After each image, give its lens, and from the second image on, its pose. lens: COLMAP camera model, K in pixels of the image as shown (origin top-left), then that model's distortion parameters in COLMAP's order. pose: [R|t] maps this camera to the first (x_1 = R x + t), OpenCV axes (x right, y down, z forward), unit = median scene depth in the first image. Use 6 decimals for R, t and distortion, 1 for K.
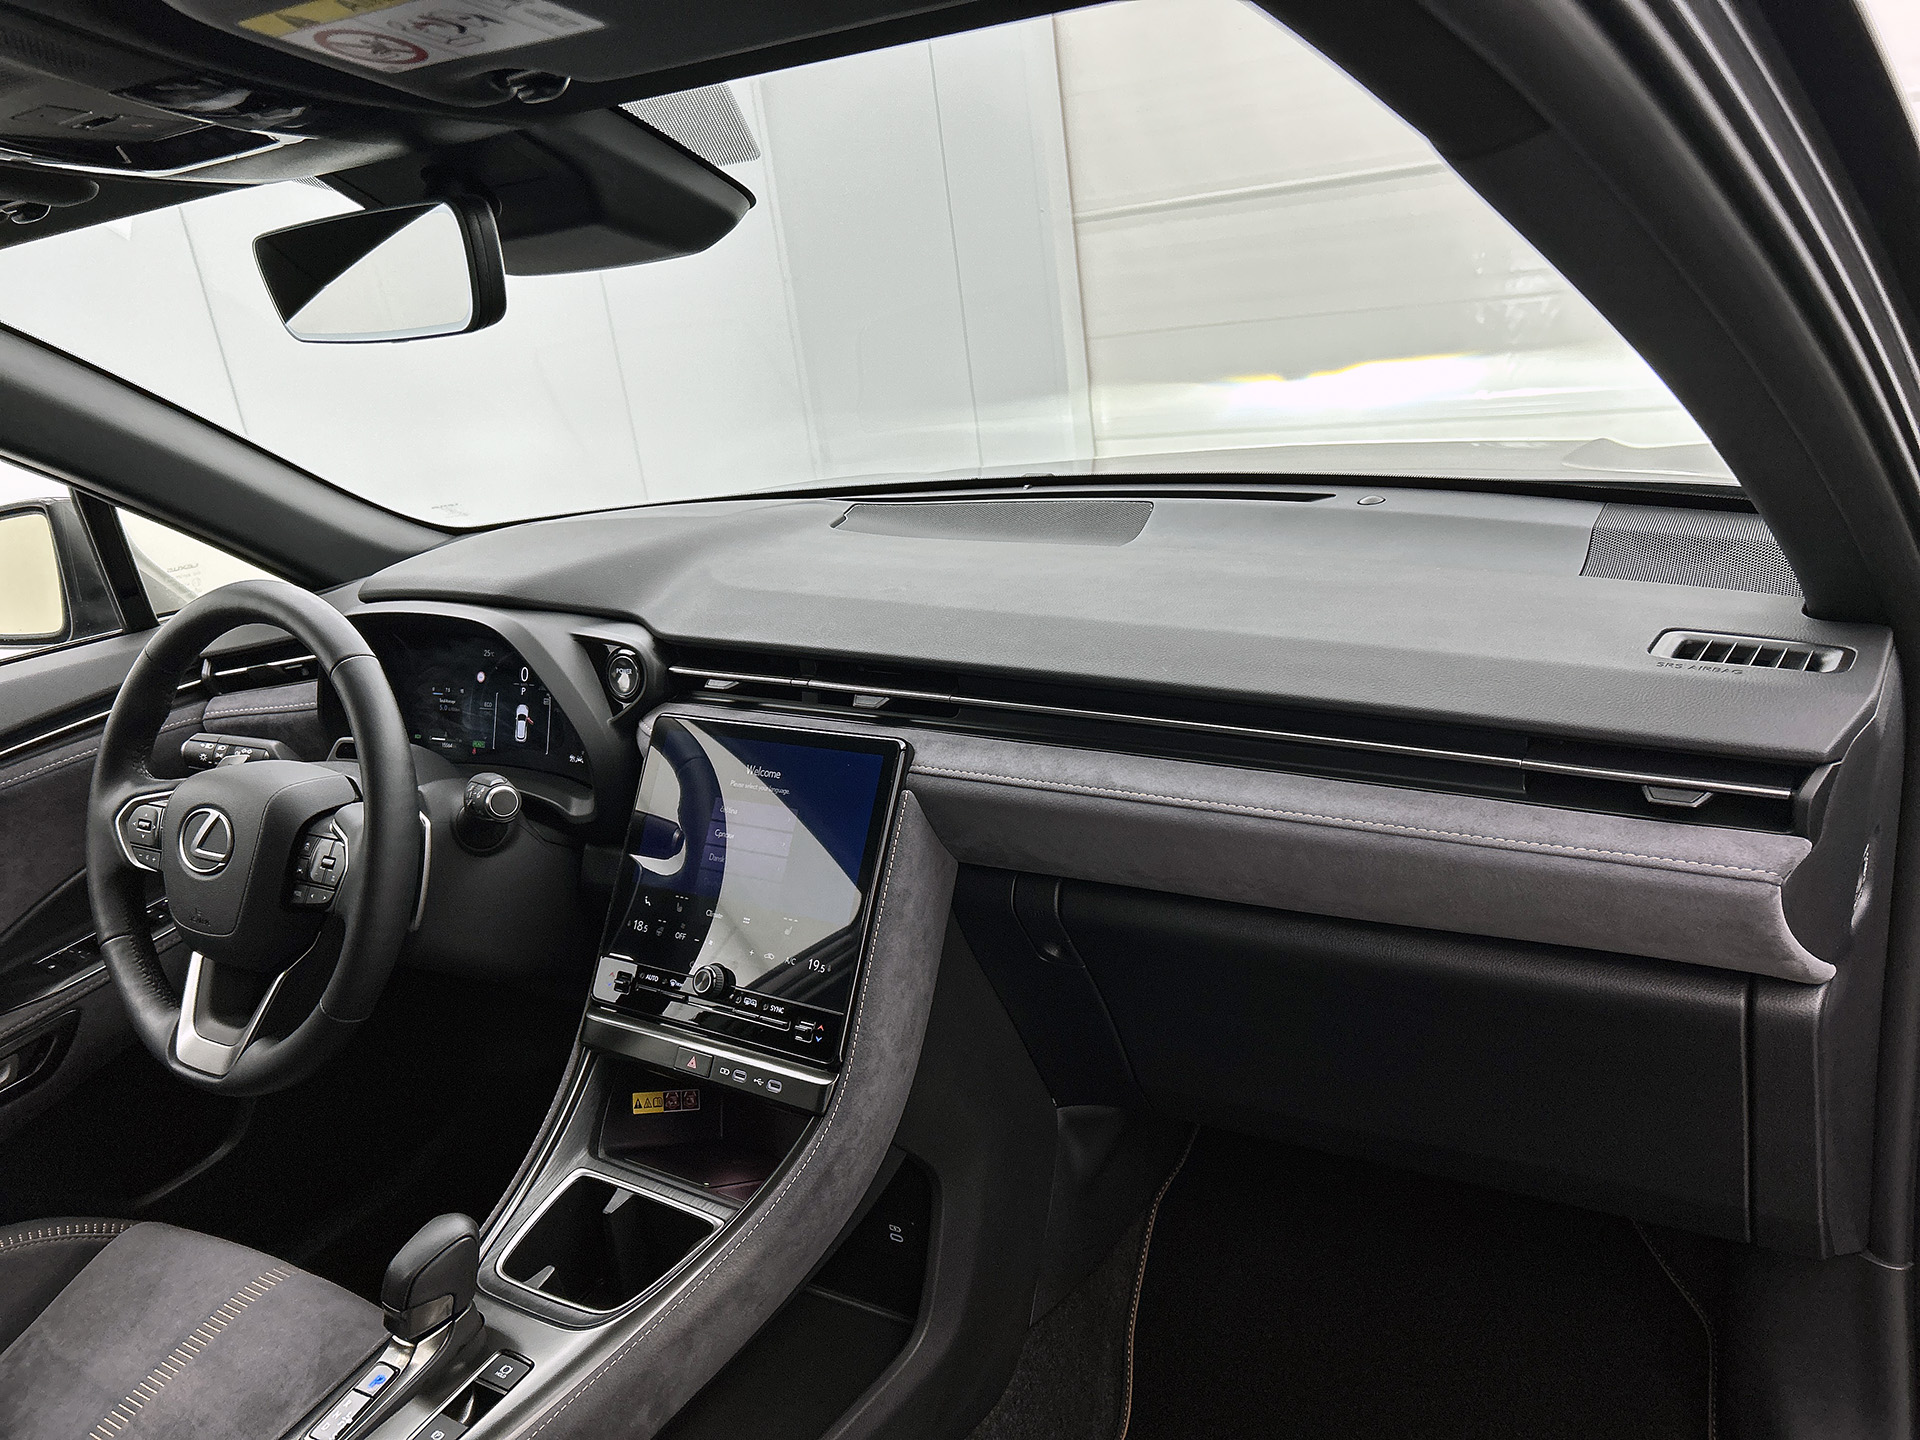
lens RADIAL K [[1452.0, 0, 932.9], [0, 1452.0, 720.0], [0, 0, 1]] dist [0.050882, -0.060912]
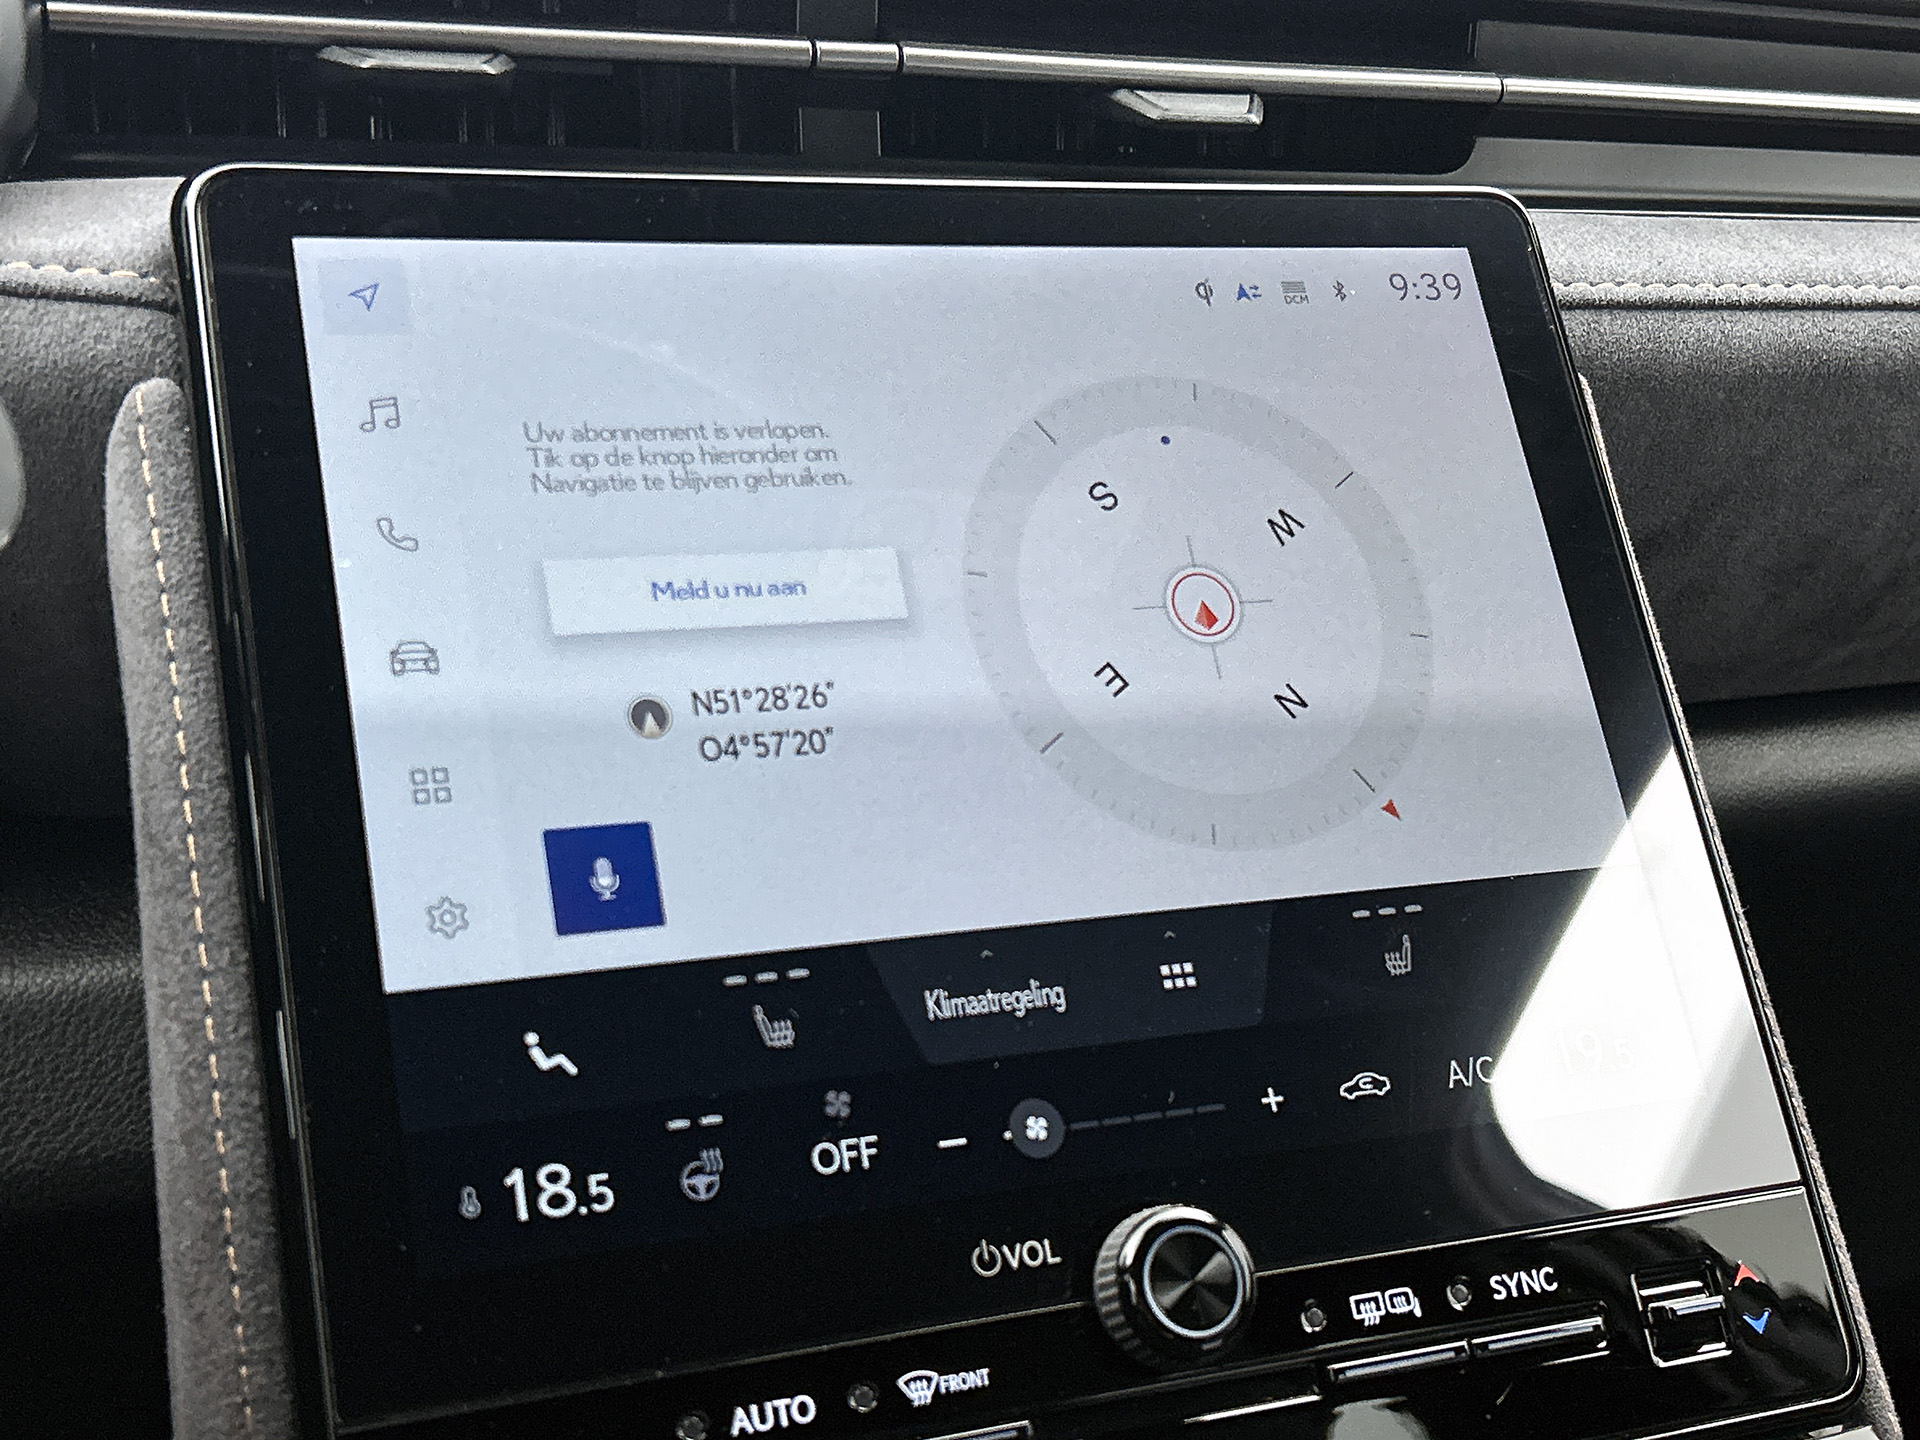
lens RADIAL K [[2461.1, 0, 955.3], [0, 2461.1, 723.0], [0, 0, 1]] dist [0.062227, 0.000000]
pose [[0.530126, -0.046956, 0.846617, -0.445712], [0.175110, 0.983004, -0.055128, 0.111792], [-0.829640, 0.177476, 0.529339, 0.799741]]
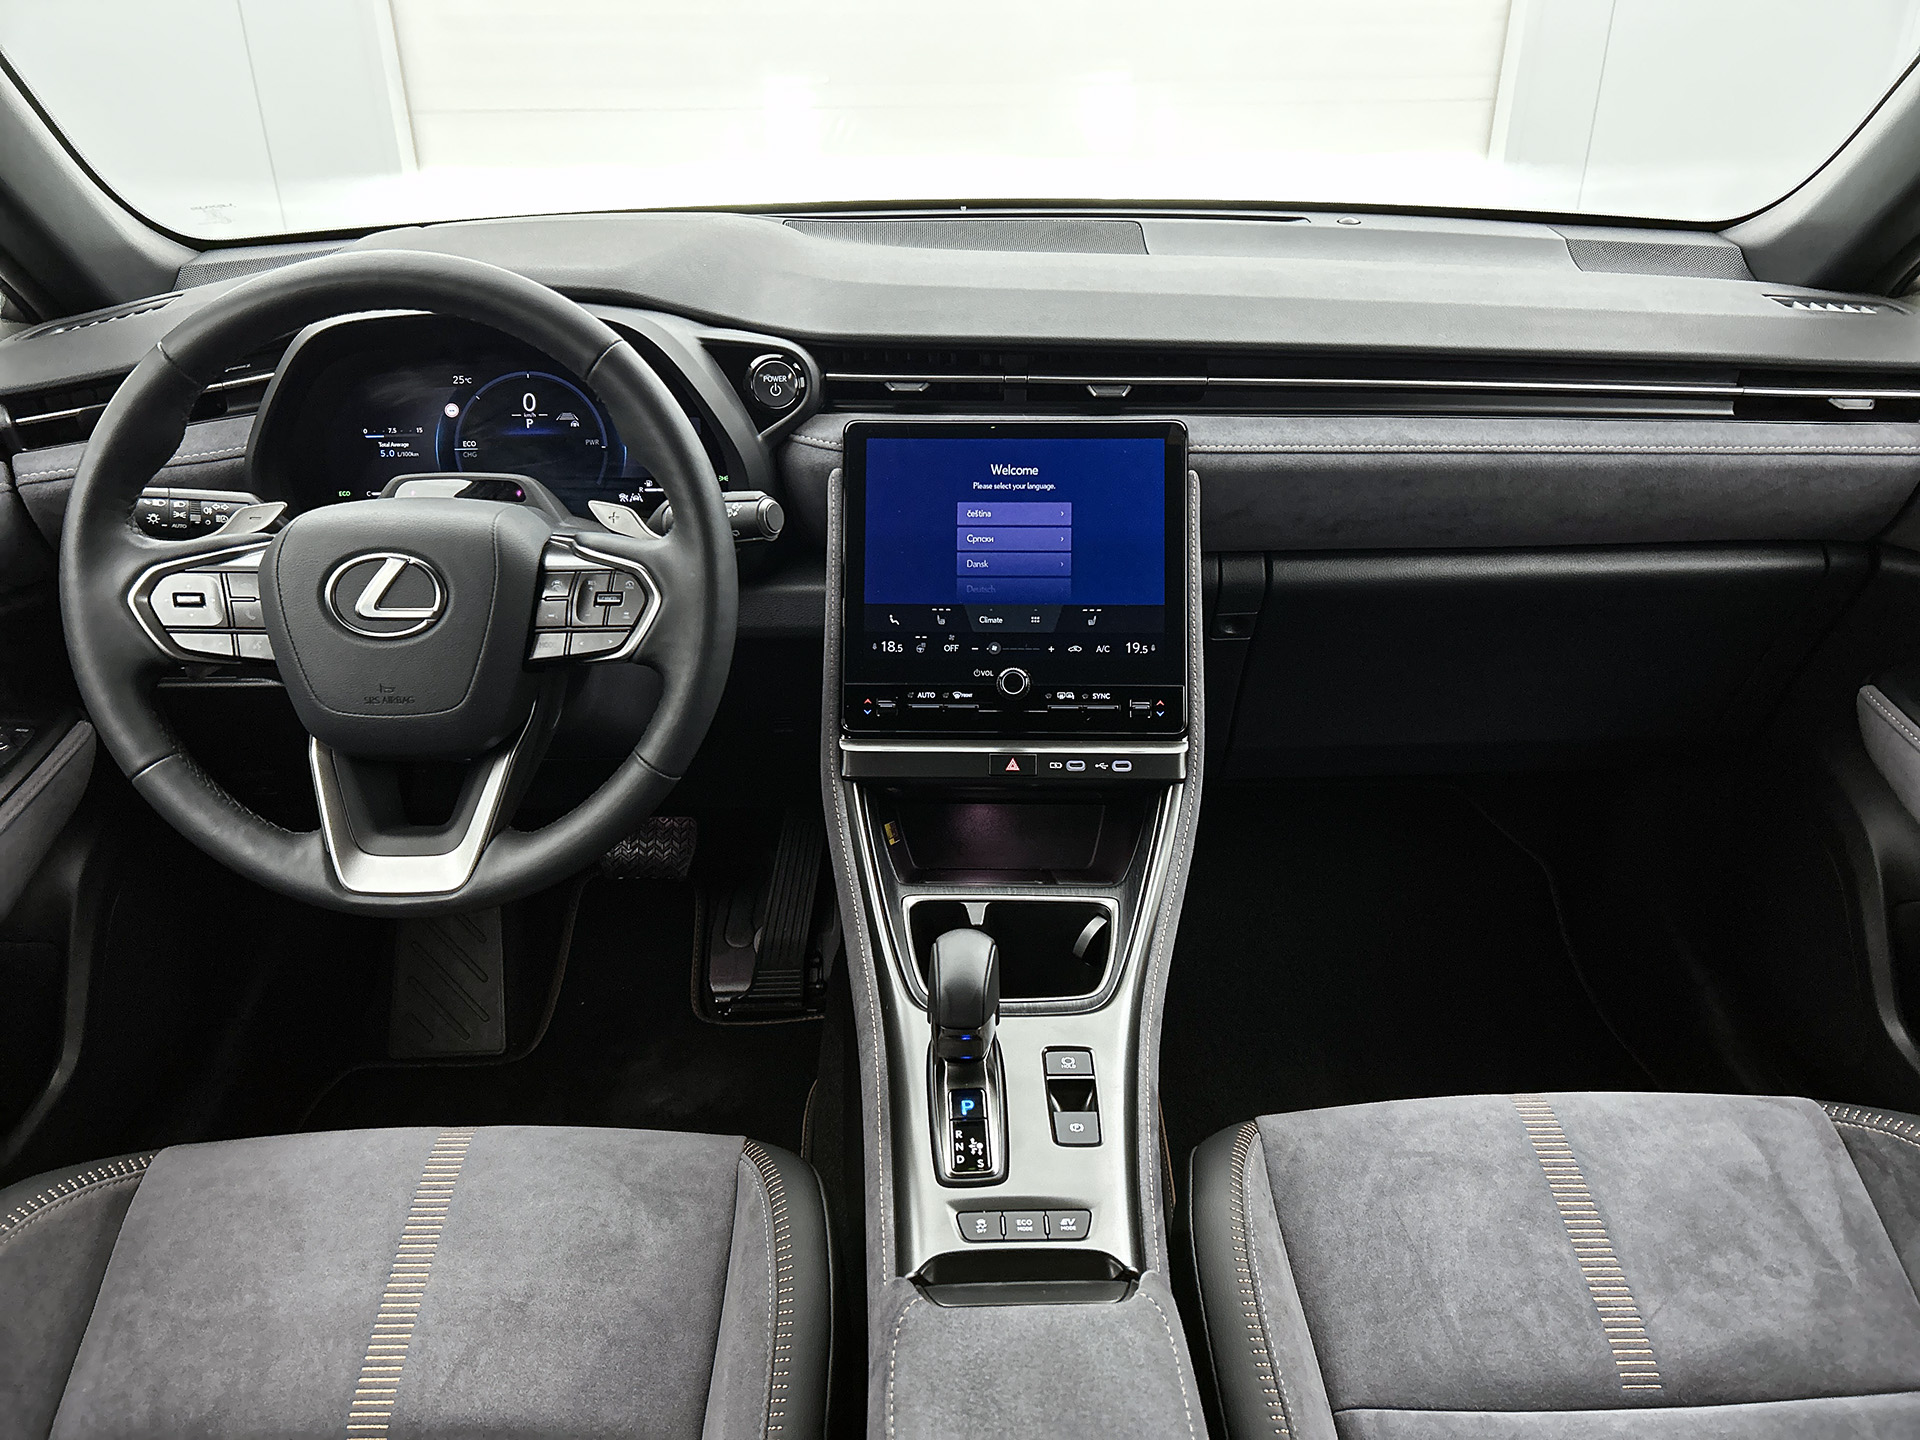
lens RADIAL K [[1452.0, 0, 964.5], [0, 1452.0, 711.4], [0, 0, 1]] dist [0.050882, -0.060912]
pose [[0.826770, -0.132568, 0.546696, -0.691820], [0.075935, 0.989241, 0.125042, 0.071305], [-0.557391, -0.061868, 0.827942, 0.204473]]
